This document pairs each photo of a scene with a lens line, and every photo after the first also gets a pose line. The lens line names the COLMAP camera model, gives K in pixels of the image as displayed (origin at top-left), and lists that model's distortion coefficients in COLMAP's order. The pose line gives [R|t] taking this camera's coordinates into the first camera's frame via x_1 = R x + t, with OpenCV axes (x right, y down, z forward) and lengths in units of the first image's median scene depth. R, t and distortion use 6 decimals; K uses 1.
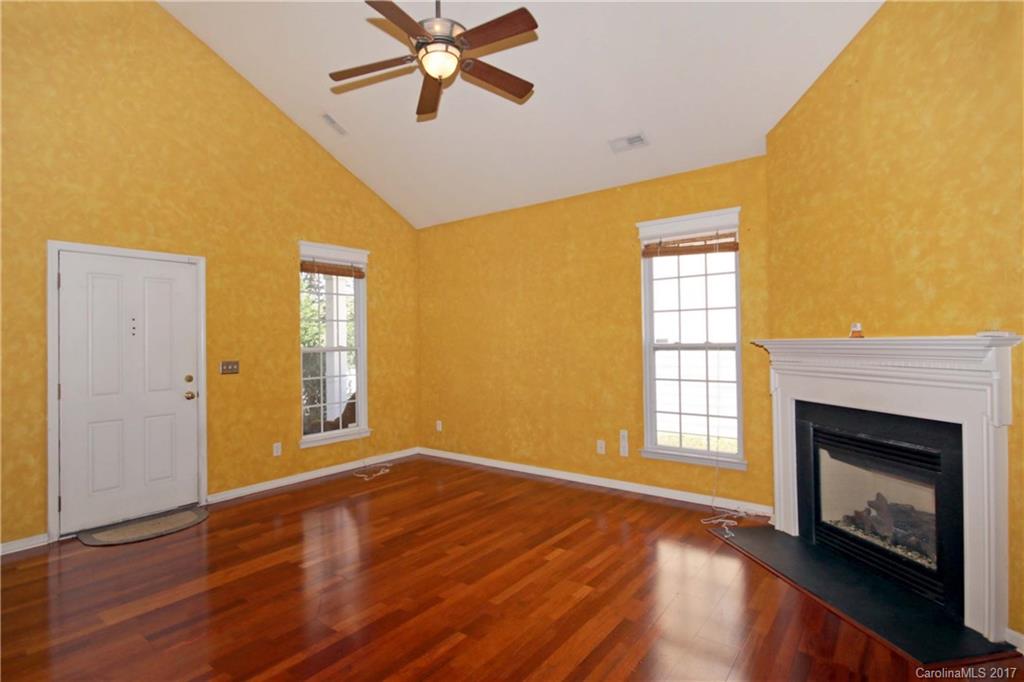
lens RADIAL K [[514.8, 0, 499.9], [0, 514.8, 334.8], [0, 0, 1]] dist [-0.000560, -0.000035]
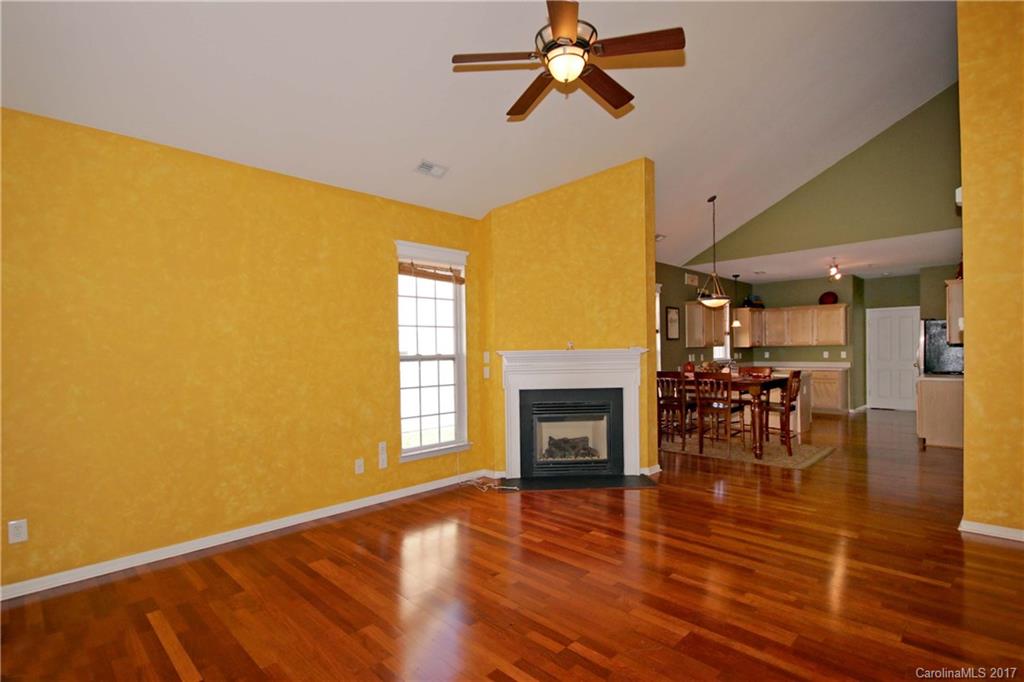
lens RADIAL K [[492.8, 0, 515.6], [0, 492.8, 353.6], [0, 0, 1]] dist [0.001223, 0.000471]
pose [[0.112512, 0.005071, 0.993637, -0.718606], [-0.001708, 0.999986, -0.004910, 0.018442], [-0.993649, -0.001145, 0.112519, 0.669556]]
